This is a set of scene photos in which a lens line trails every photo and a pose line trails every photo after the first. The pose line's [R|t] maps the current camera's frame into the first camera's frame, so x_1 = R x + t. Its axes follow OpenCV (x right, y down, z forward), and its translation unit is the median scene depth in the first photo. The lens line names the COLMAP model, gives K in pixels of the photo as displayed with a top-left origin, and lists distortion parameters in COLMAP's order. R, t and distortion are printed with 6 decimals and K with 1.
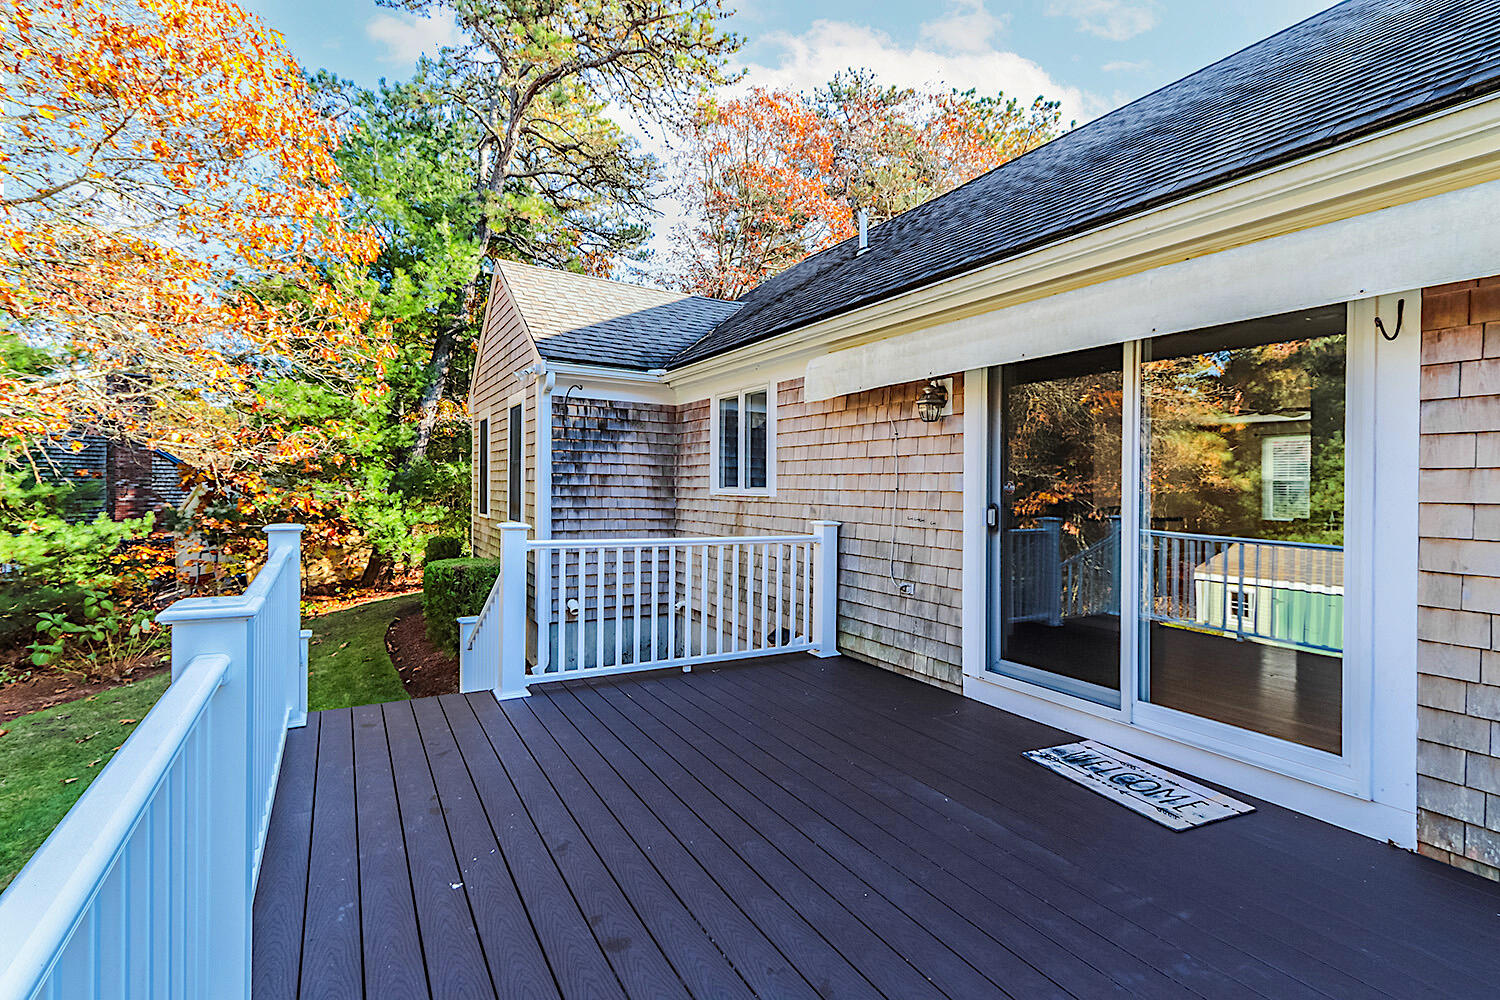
lens RADIAL K [[698.5, 0, 747.0], [0, 698.5, 481.0], [0, 0, 1]] dist [0.000074, -0.000061]
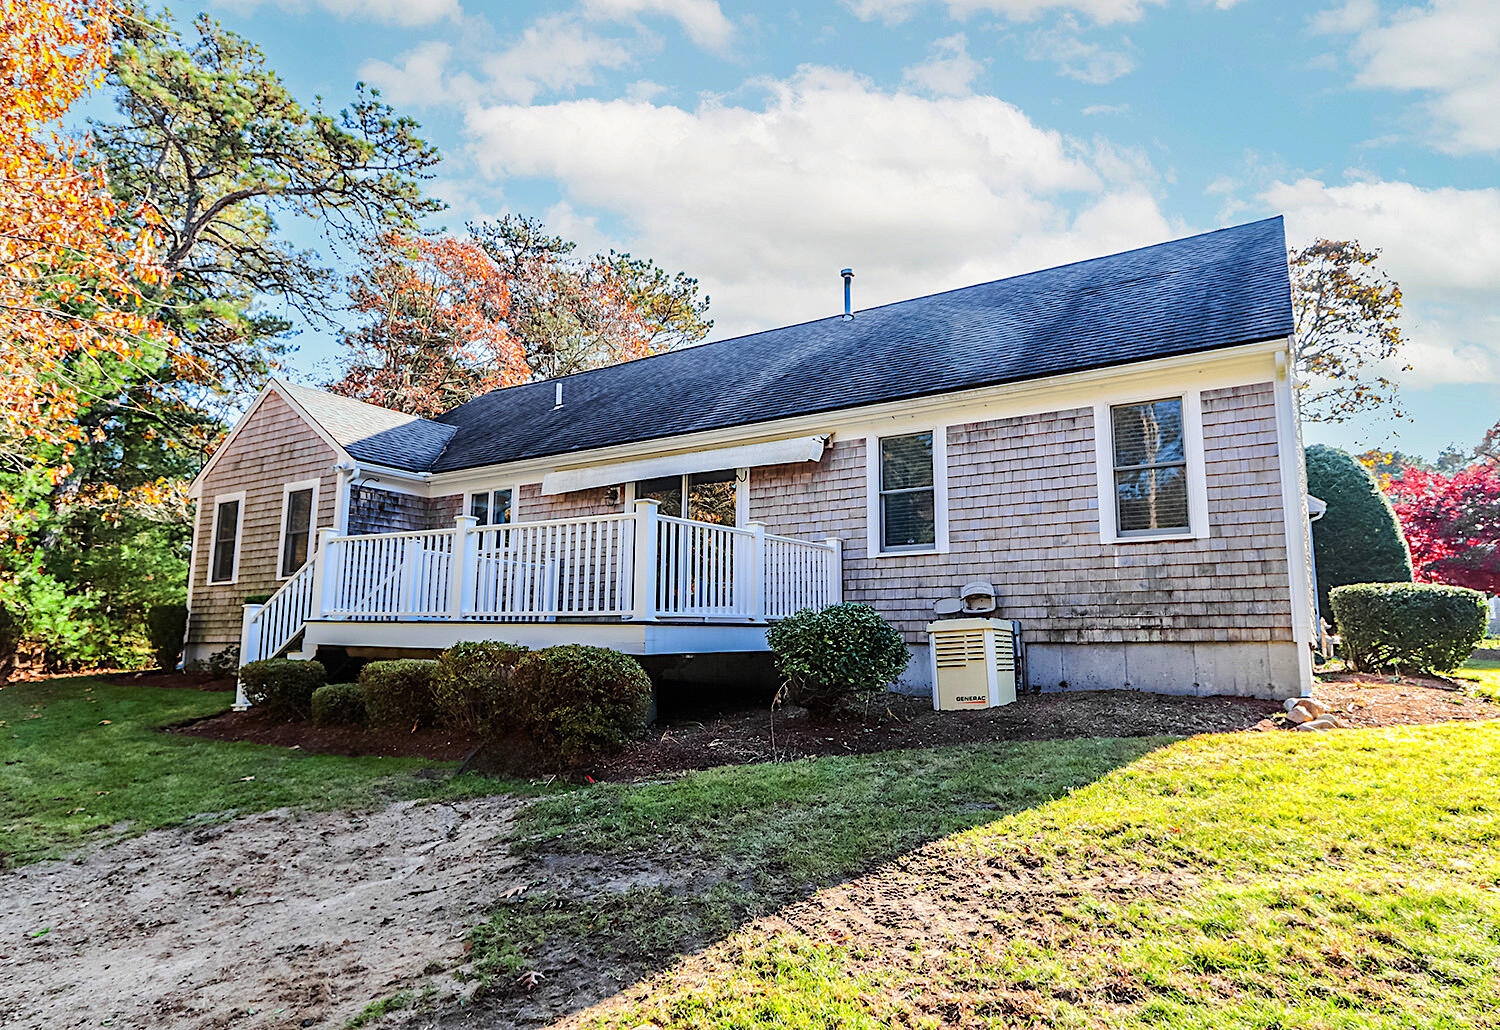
lens RADIAL K [[861.6, 0, 750.0], [0, 861.6, 515.0], [0, 0, 1]] dist [-0.001569, -0.000193]
pose [[0.893985, 0.060261, 0.444027, -0.319264], [0.001156, 0.990603, -0.136766, 0.183899], [-0.448096, 0.122779, 0.885514, -0.934191]]
